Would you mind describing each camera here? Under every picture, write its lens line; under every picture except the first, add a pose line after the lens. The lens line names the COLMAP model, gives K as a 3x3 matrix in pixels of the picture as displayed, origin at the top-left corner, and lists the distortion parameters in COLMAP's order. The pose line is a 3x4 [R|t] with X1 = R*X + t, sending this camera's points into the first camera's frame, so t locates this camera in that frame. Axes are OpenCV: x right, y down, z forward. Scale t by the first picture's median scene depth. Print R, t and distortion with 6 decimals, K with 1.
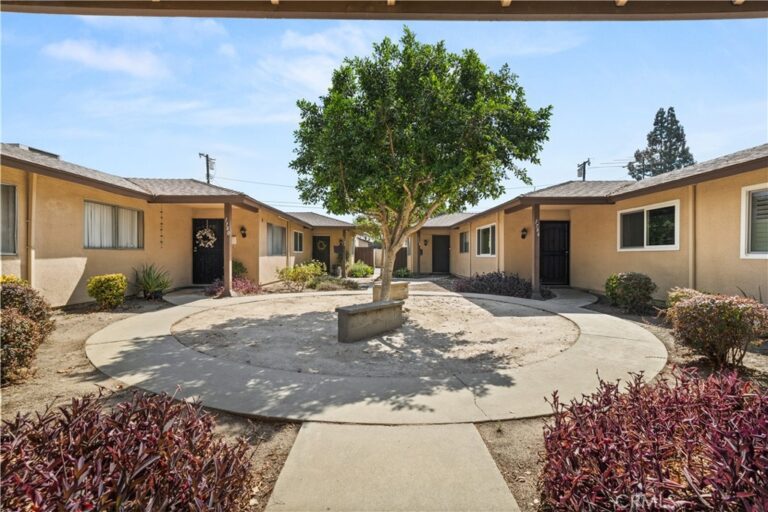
lens RADIAL K [[346.5, 0, 382.2], [0, 346.5, 255.7], [0, 0, 1]] dist [0.000375, 0.000064]
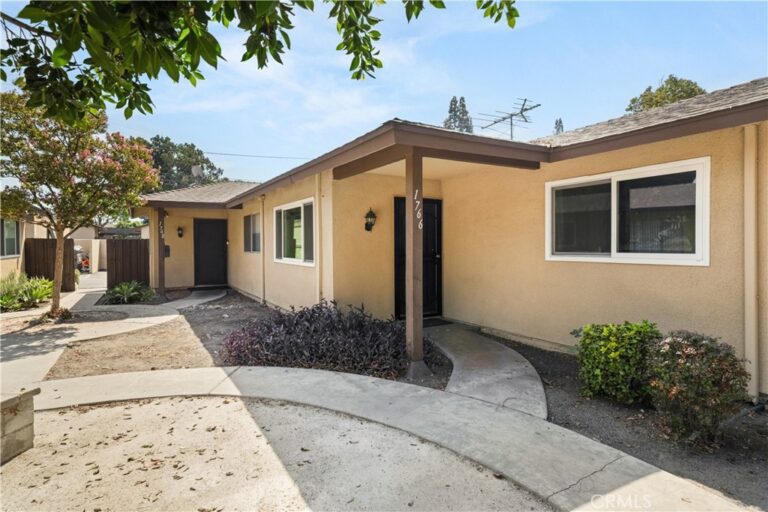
lens RADIAL K [[423.5, 0, 379.4], [0, 423.5, 253.4], [0, 0, 1]] dist [0.004368, 0.000621]
pose [[0.870975, -0.015802, 0.491074, 0.107582], [0.005218, 0.999724, 0.022916, -0.027660], [-0.491300, -0.017397, 0.870817, 0.411148]]
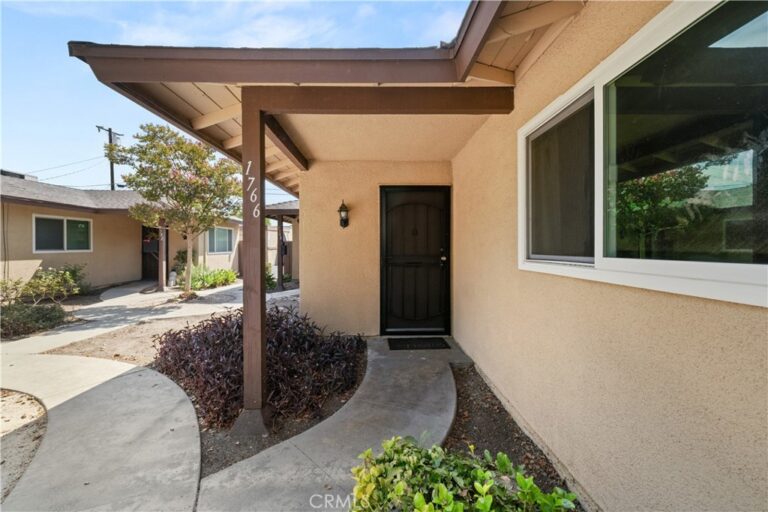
lens RADIAL K [[339.7, 0, 383.4], [0, 339.7, 251.3], [0, 0, 1]] dist [0.000849, 0.000190]
pose [[0.999906, -0.001624, 0.013583, 0.404324], [0.001441, 0.999908, 0.013507, -0.022497], [-0.013603, -0.013486, 0.999817, 0.514499]]
